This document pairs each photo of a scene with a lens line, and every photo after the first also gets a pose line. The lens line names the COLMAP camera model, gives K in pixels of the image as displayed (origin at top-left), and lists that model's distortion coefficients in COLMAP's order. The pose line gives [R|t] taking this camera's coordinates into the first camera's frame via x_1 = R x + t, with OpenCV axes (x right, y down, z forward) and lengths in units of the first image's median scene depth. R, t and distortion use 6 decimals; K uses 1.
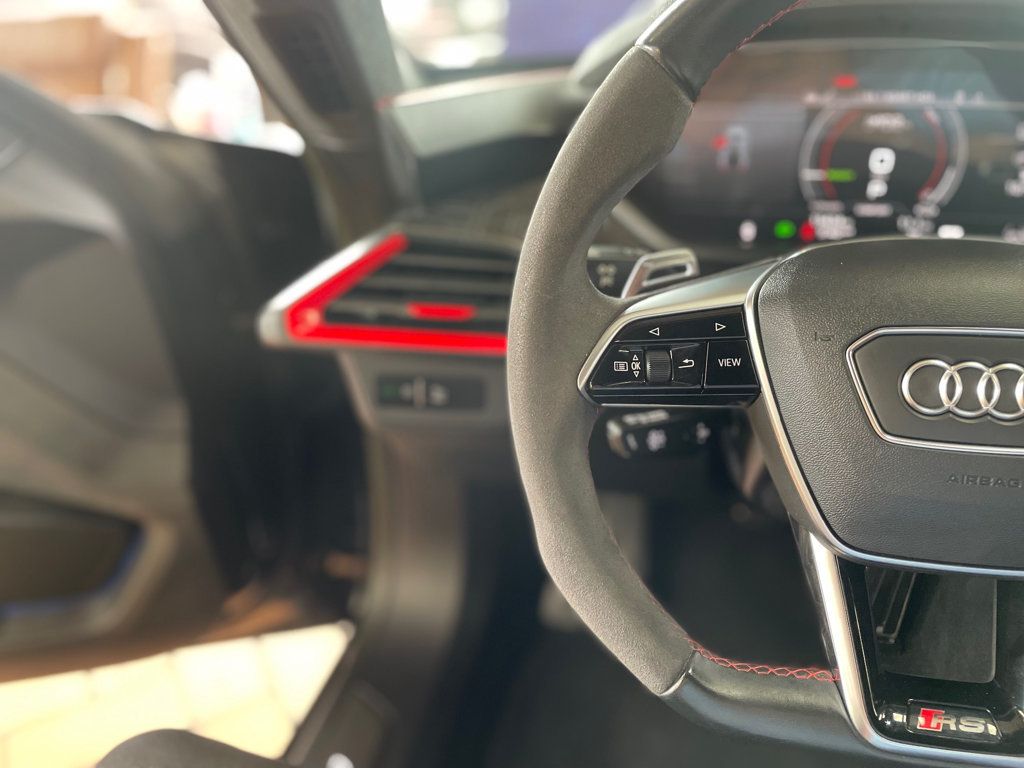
lens RADIAL K [[785.6, 0, 506.5], [0, 785.6, 375.2], [0, 0, 1]] dist [0.065074, -0.089278]
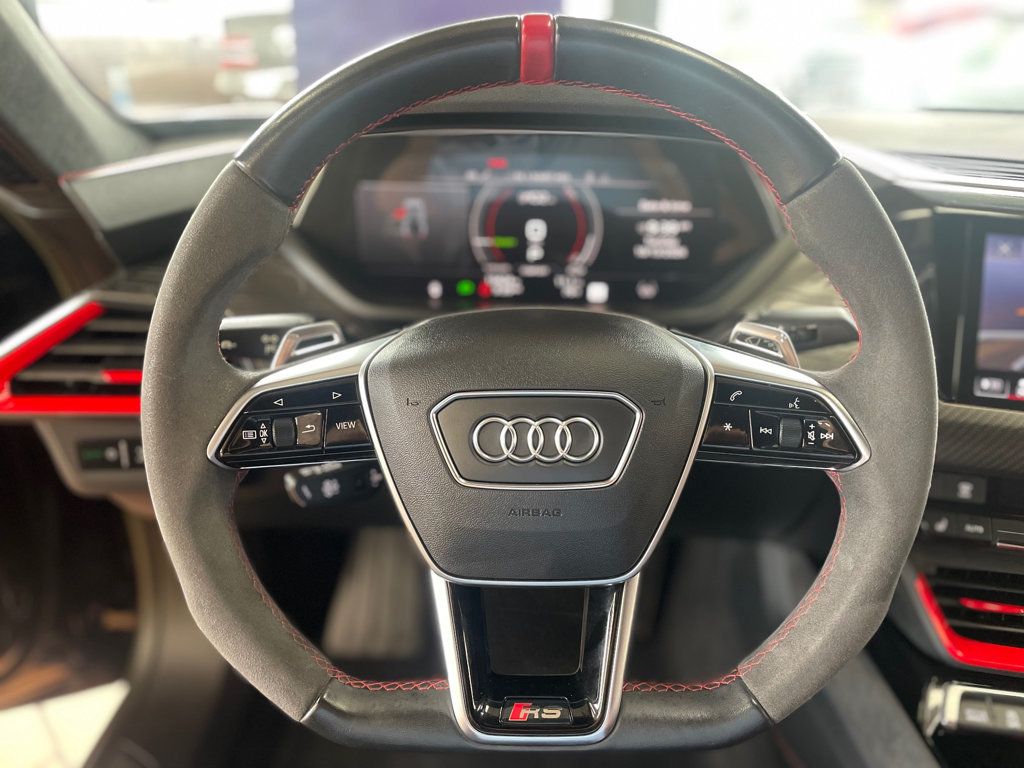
lens RADIAL K [[785.6, 0, 506.7], [0, 785.6, 378.2], [0, 0, 1]] dist [0.065074, -0.089278]
pose [[0.979788, -0.050982, 0.193433, 0.282203], [0.054797, 0.998393, -0.014418, -0.053456], [-0.192388, 0.024726, 0.981007, -0.180712]]
